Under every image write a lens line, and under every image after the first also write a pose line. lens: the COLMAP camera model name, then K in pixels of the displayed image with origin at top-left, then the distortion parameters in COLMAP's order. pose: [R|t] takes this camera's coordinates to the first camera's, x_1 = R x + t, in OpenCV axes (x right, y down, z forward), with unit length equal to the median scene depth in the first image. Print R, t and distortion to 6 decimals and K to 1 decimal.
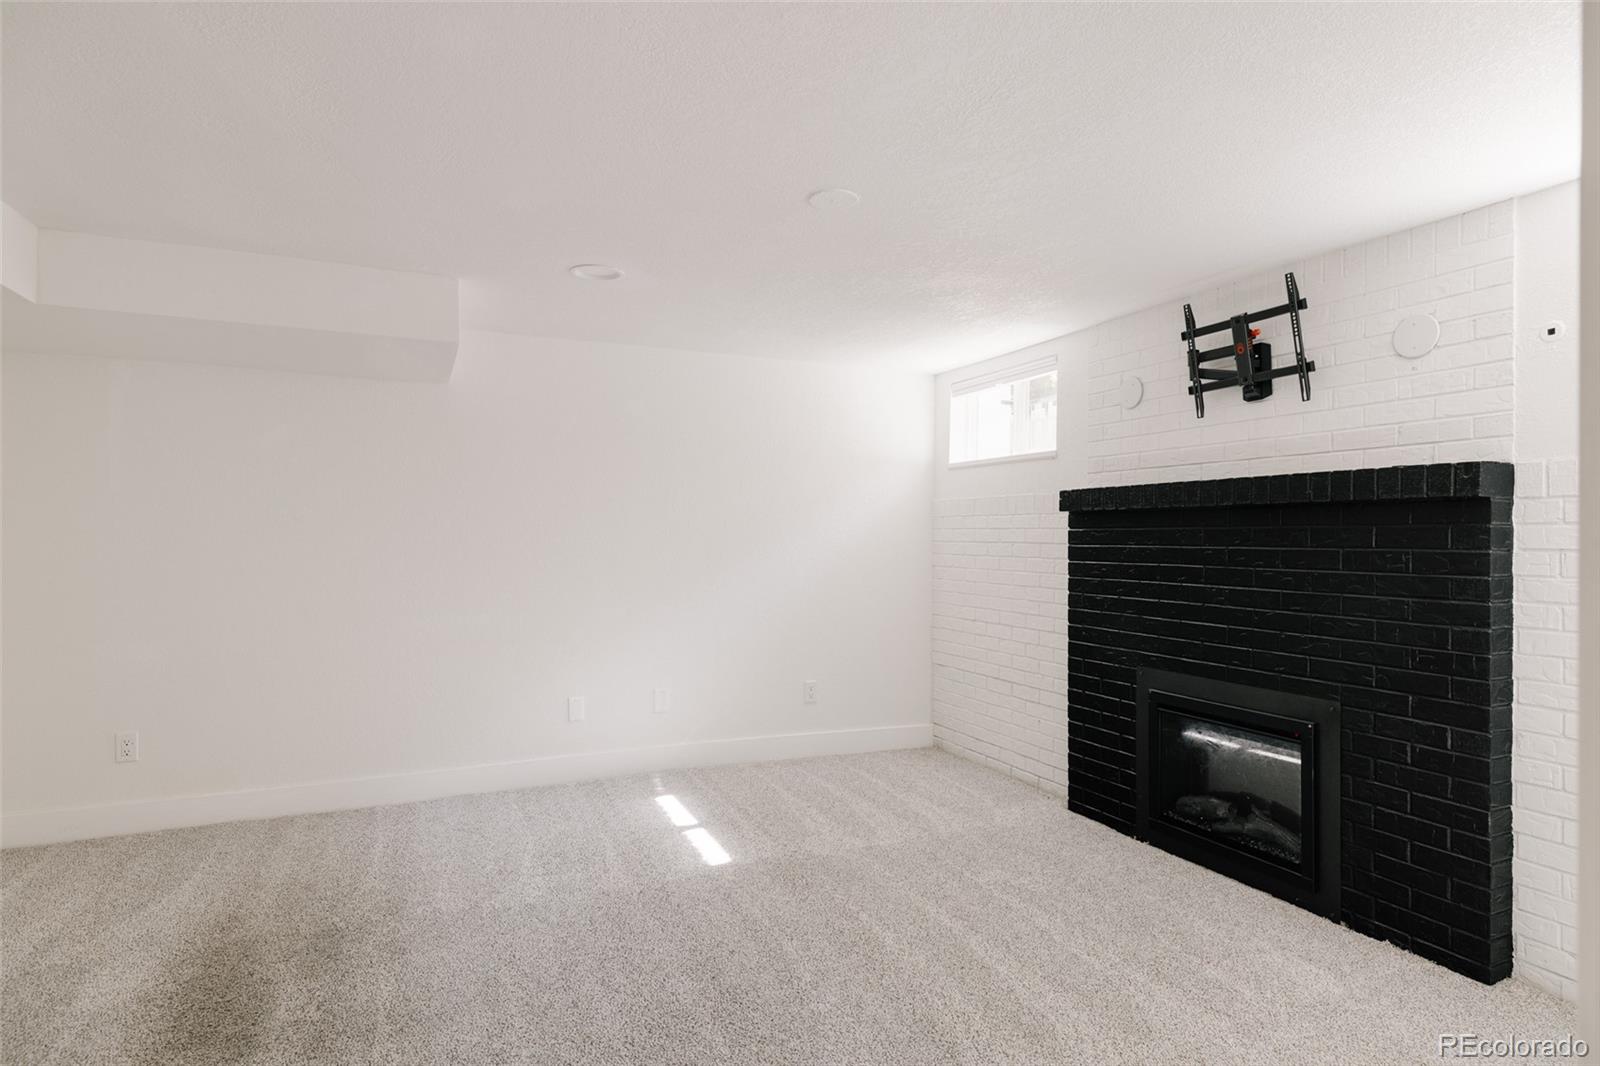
lens RADIAL K [[870.1, 0, 800.8], [0, 870.1, 531.2], [0, 0, 1]] dist [0.004901, 0.000933]
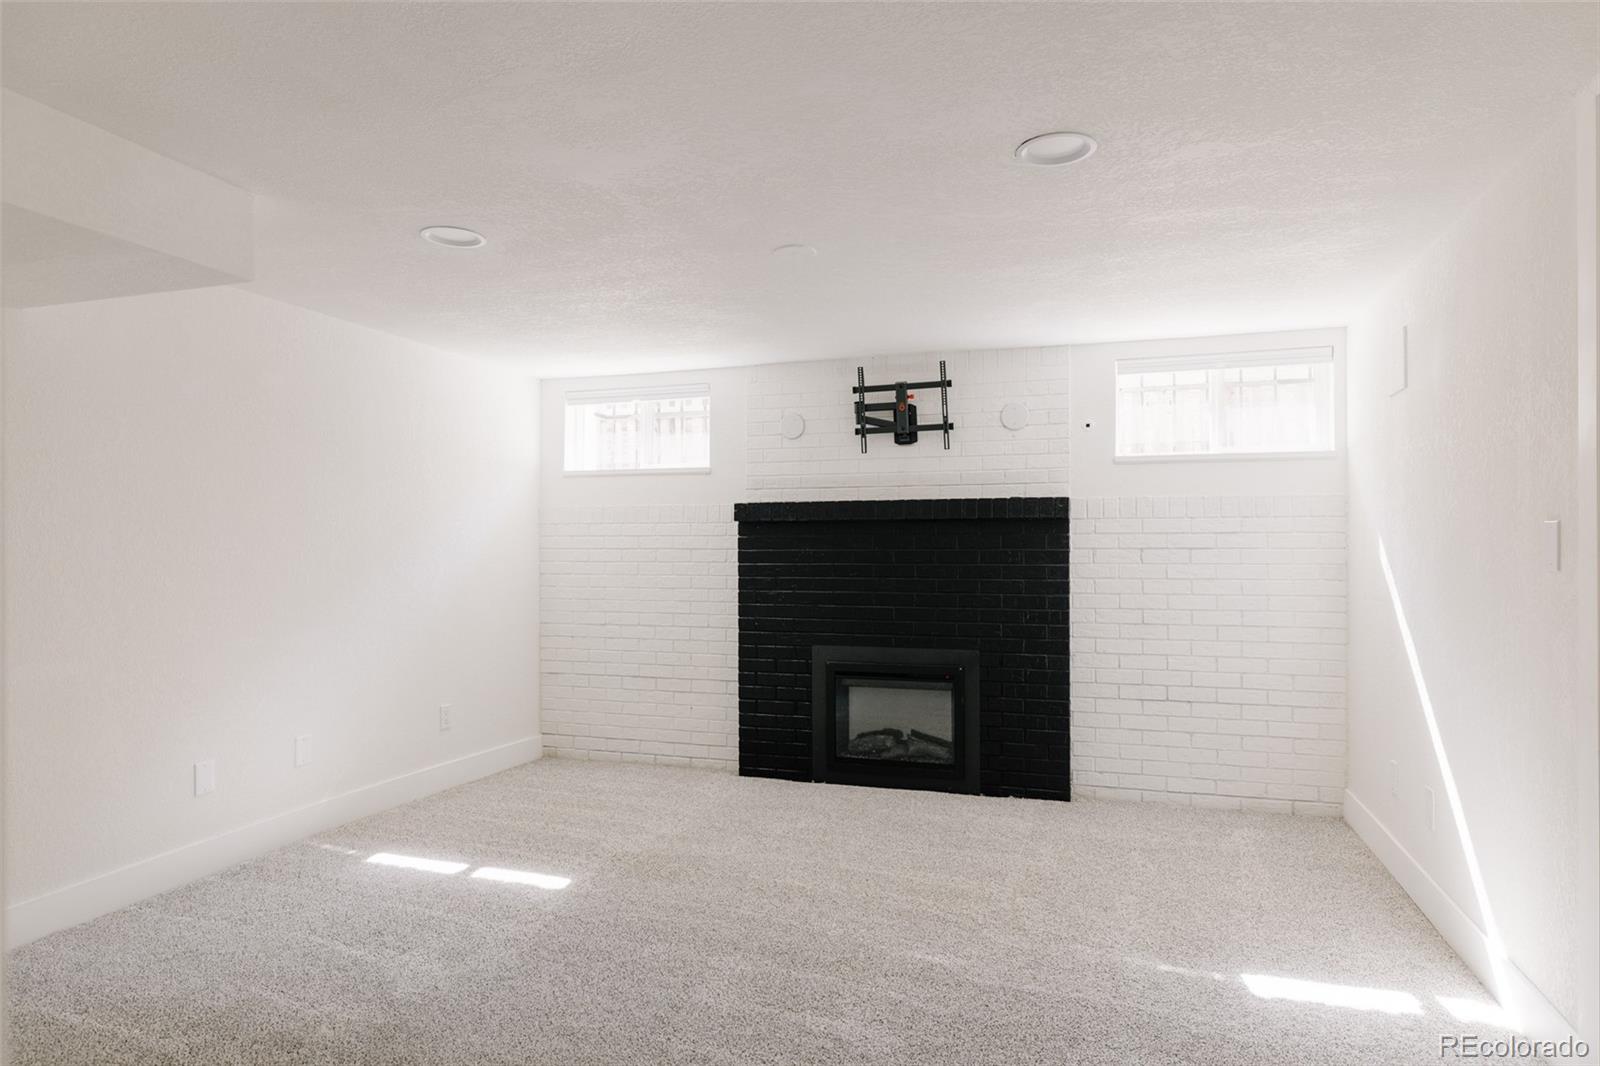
lens RADIAL K [[930.1, 0, 801.6], [0, 930.1, 537.1], [0, 0, 1]] dist [0.002599, 0.000629]
pose [[0.669992, 0.000411, 0.742368, -0.664272], [0.001051, 0.999998, -0.001503, 0.000550], [-0.742367, 0.001787, 0.669991, 0.118003]]
